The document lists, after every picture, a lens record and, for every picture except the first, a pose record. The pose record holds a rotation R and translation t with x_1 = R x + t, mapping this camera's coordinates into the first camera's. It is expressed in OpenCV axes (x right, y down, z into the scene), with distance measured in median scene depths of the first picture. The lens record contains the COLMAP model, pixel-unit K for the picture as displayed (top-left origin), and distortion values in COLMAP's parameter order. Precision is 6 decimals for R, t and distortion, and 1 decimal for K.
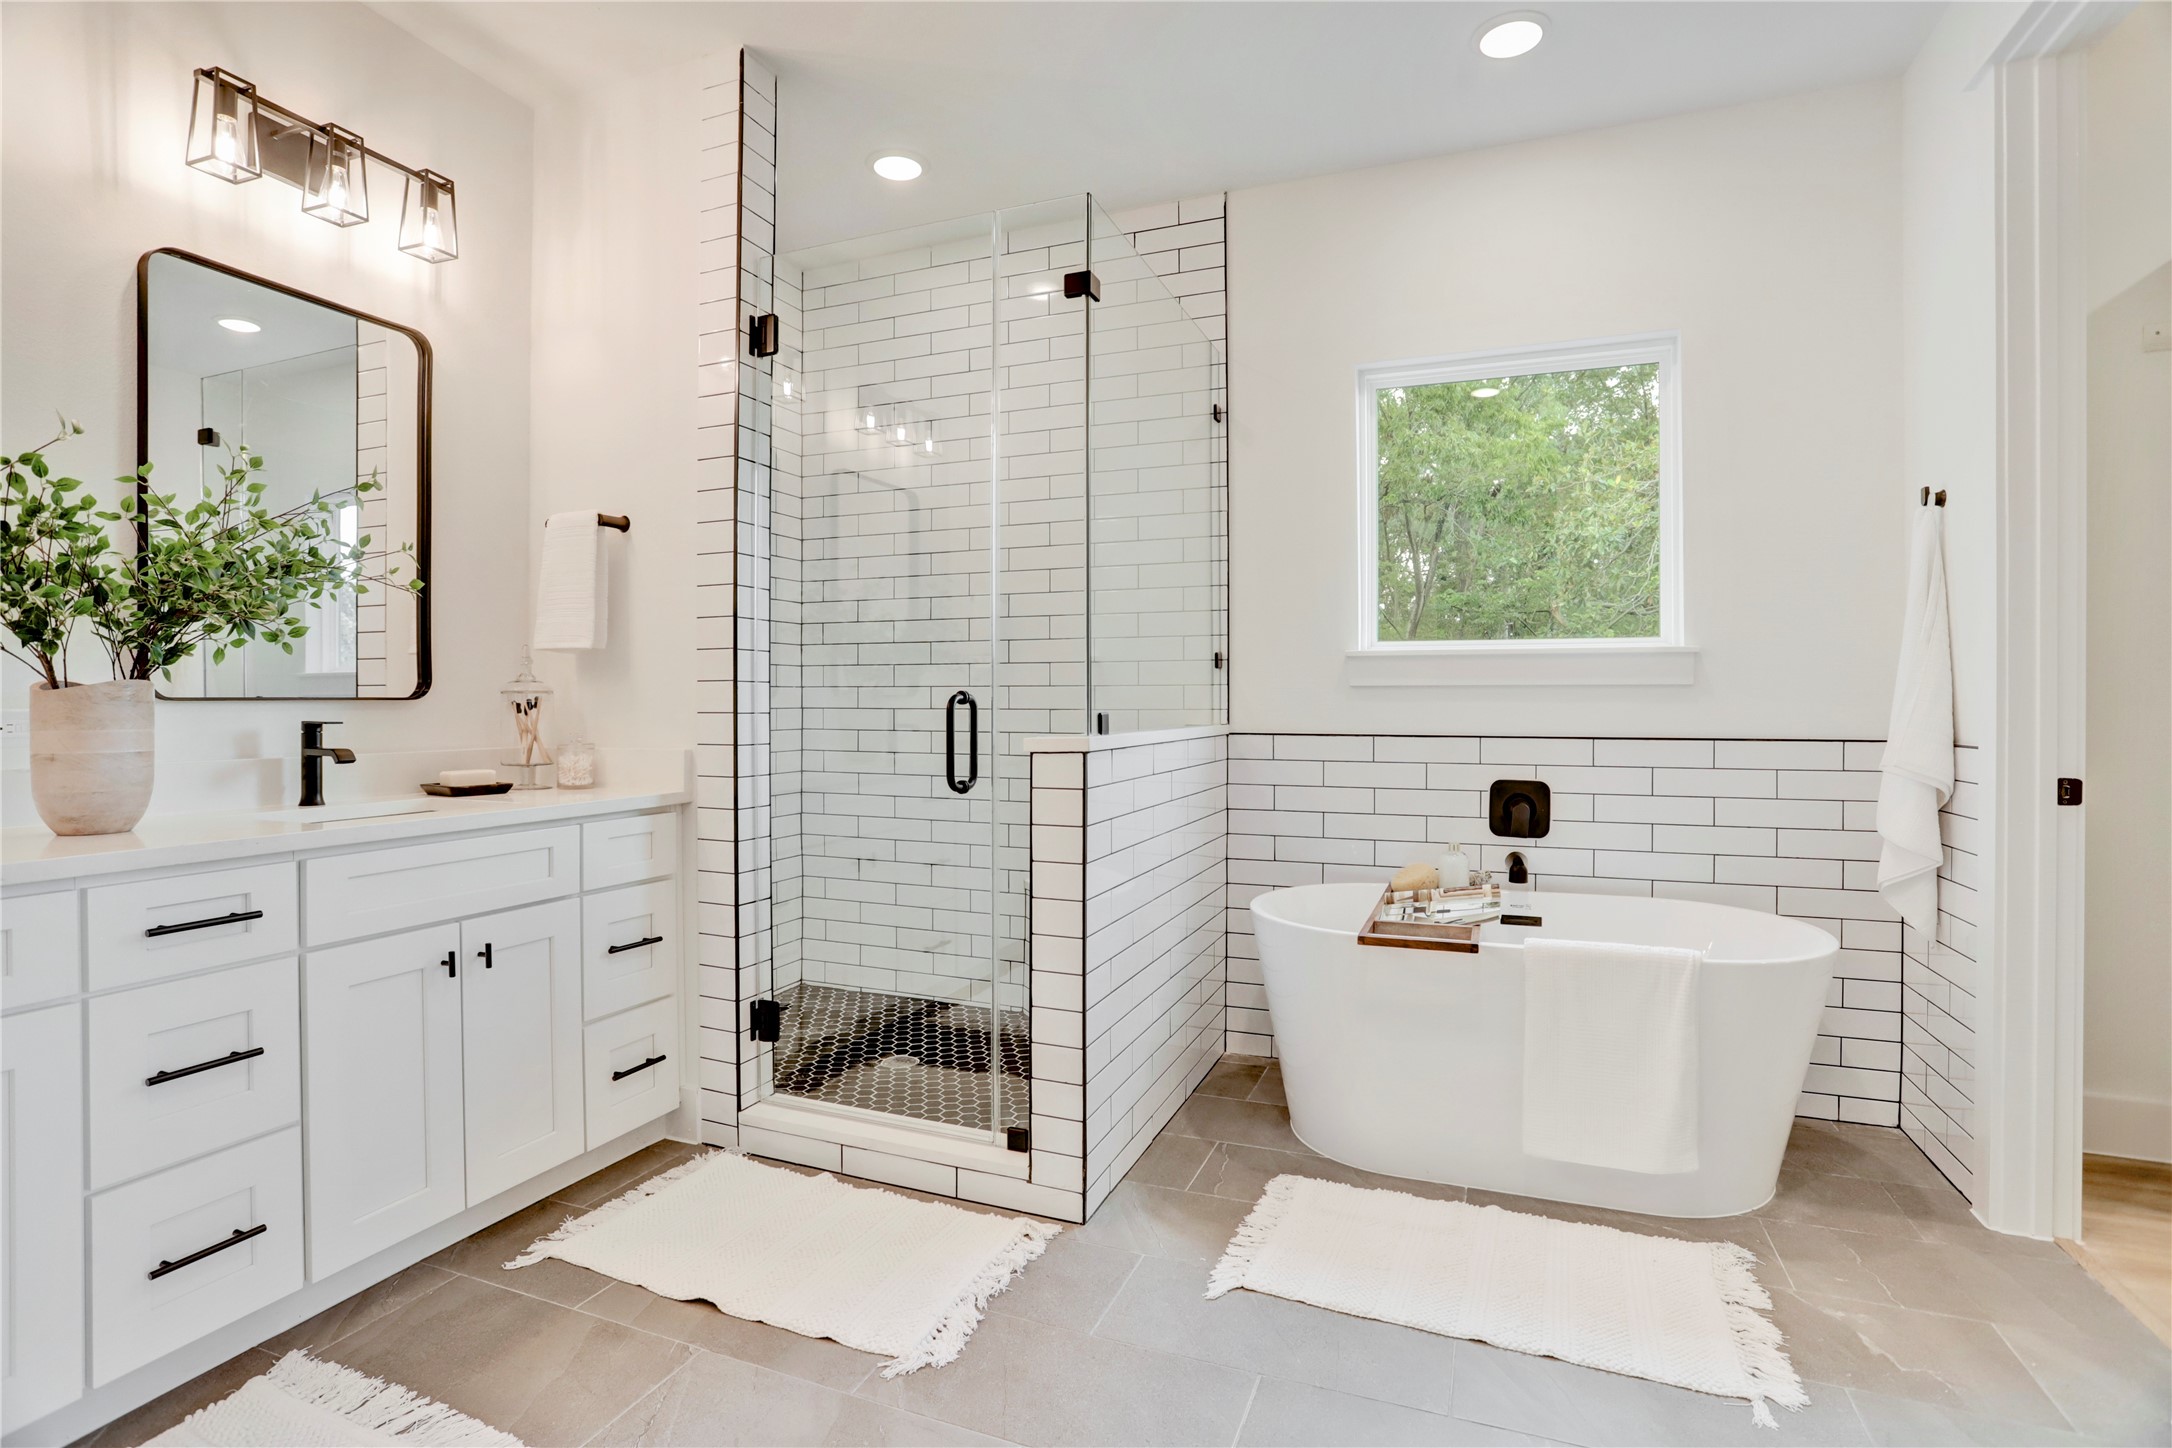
lens RADIAL K [[1078.9, 0, 1084.8], [0, 1078.9, 697.3], [0, 0, 1]] dist [-0.051920, 0.033350]
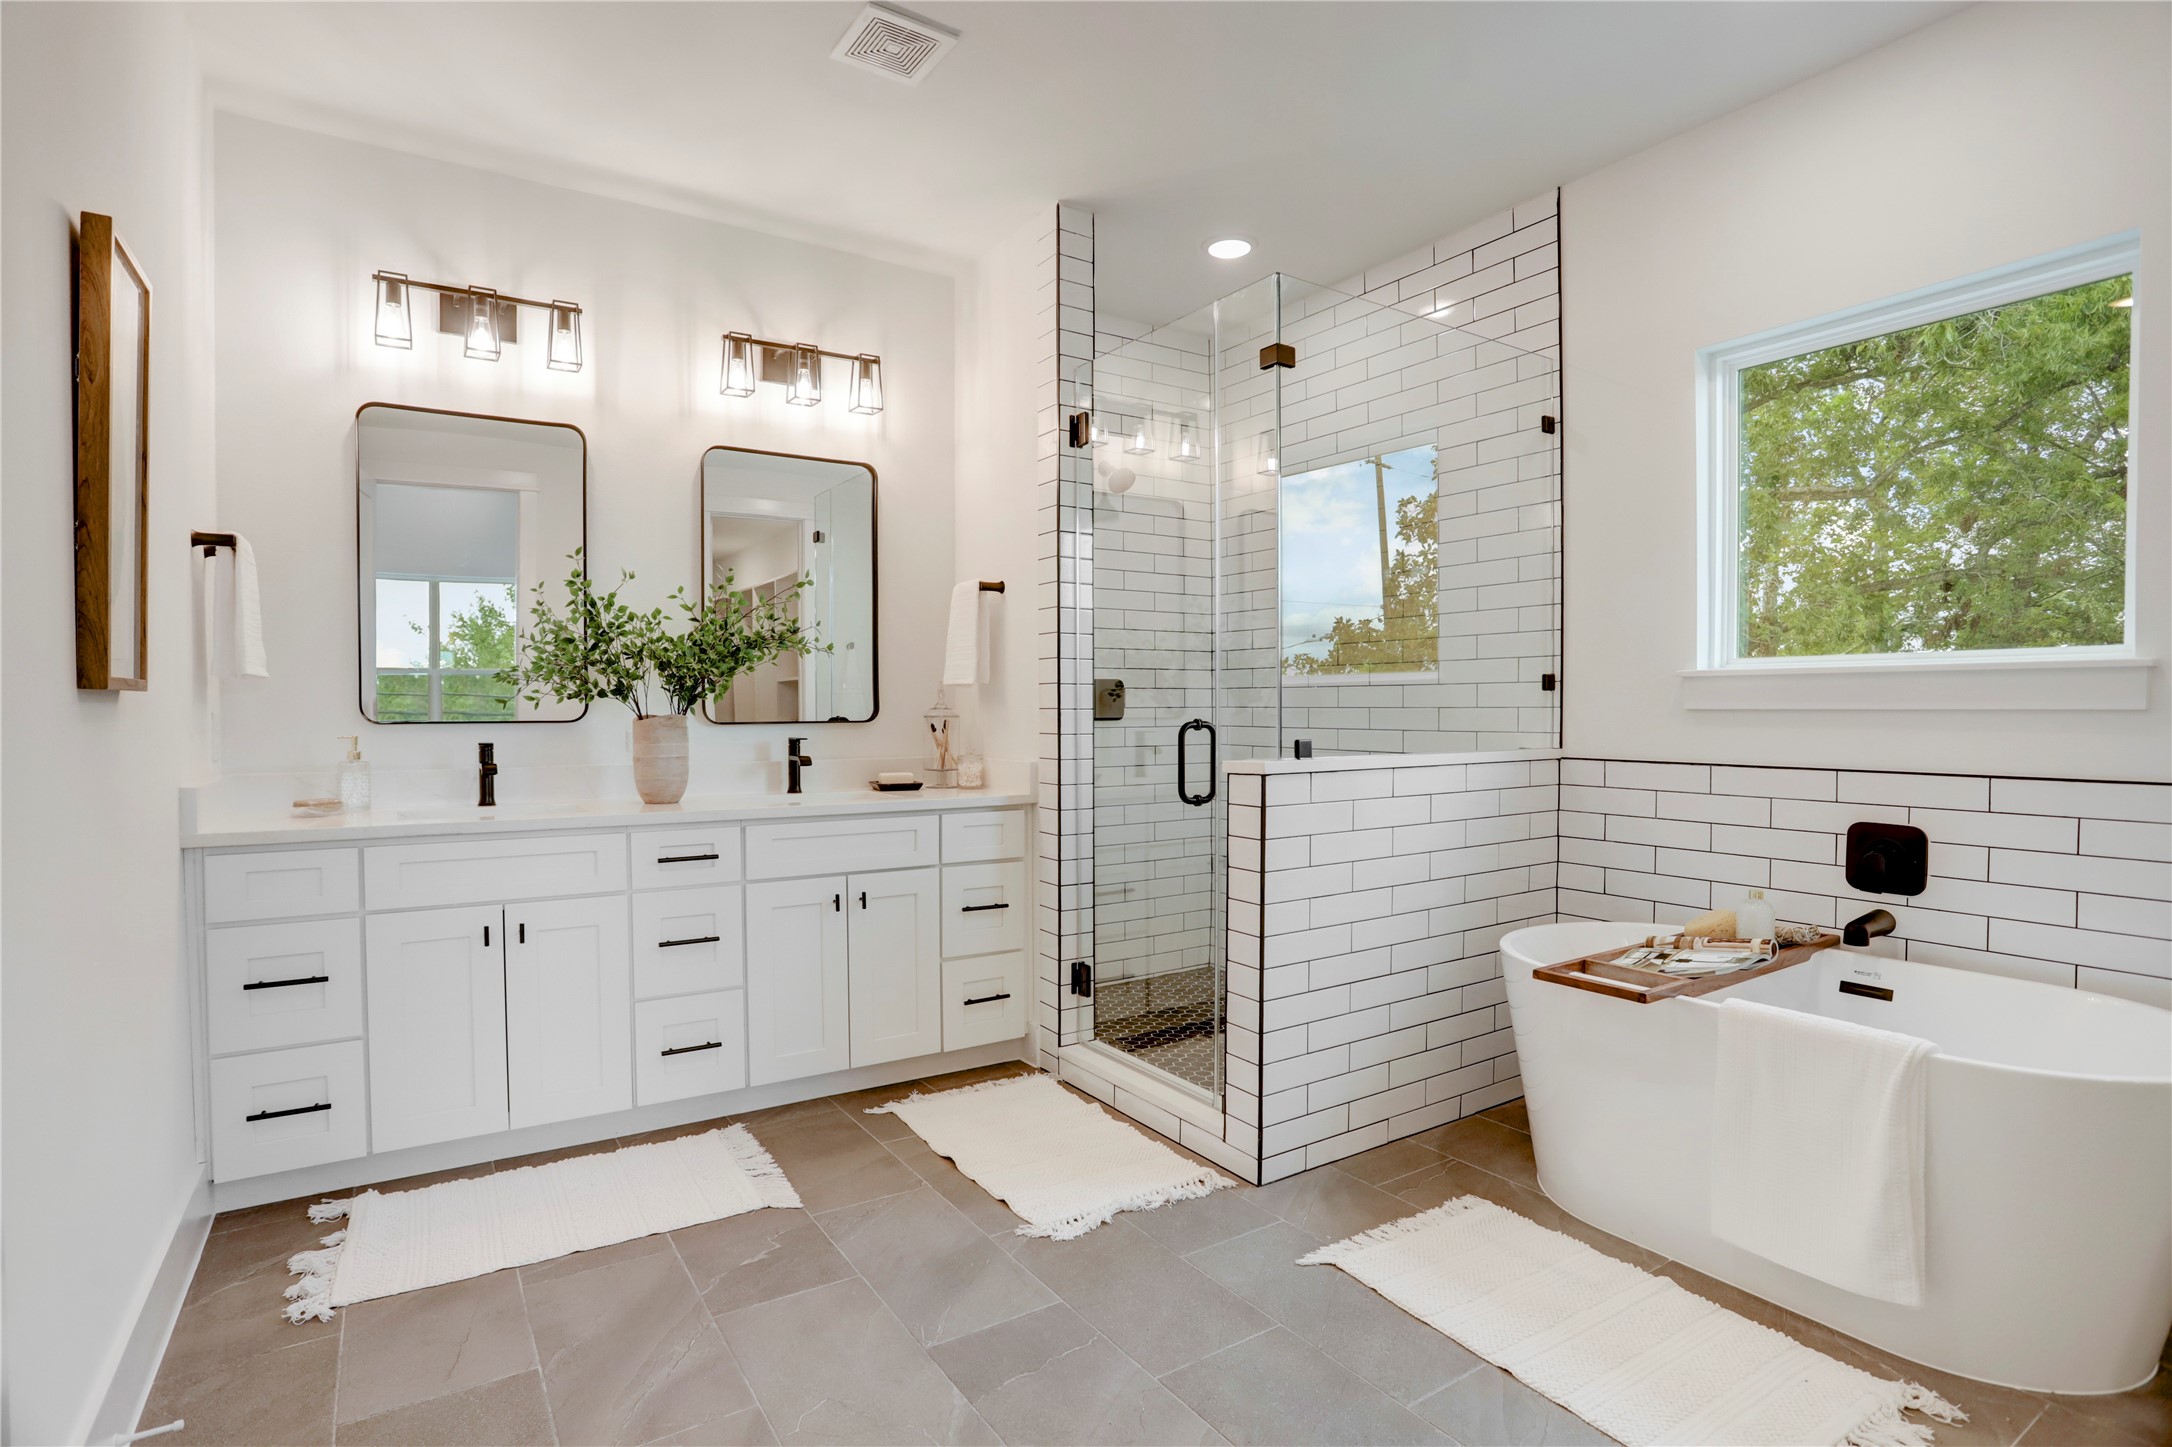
lens RADIAL K [[1065.8, 0, 1046.4], [0, 1065.8, 727.2], [0, 0, 1]] dist [-0.052220, 0.031263]
pose [[0.820162, 0.008448, -0.572070, 0.389386], [0.003767, 0.999790, 0.020165, -0.019133], [0.572120, -0.018693, 0.819957, -0.040589]]
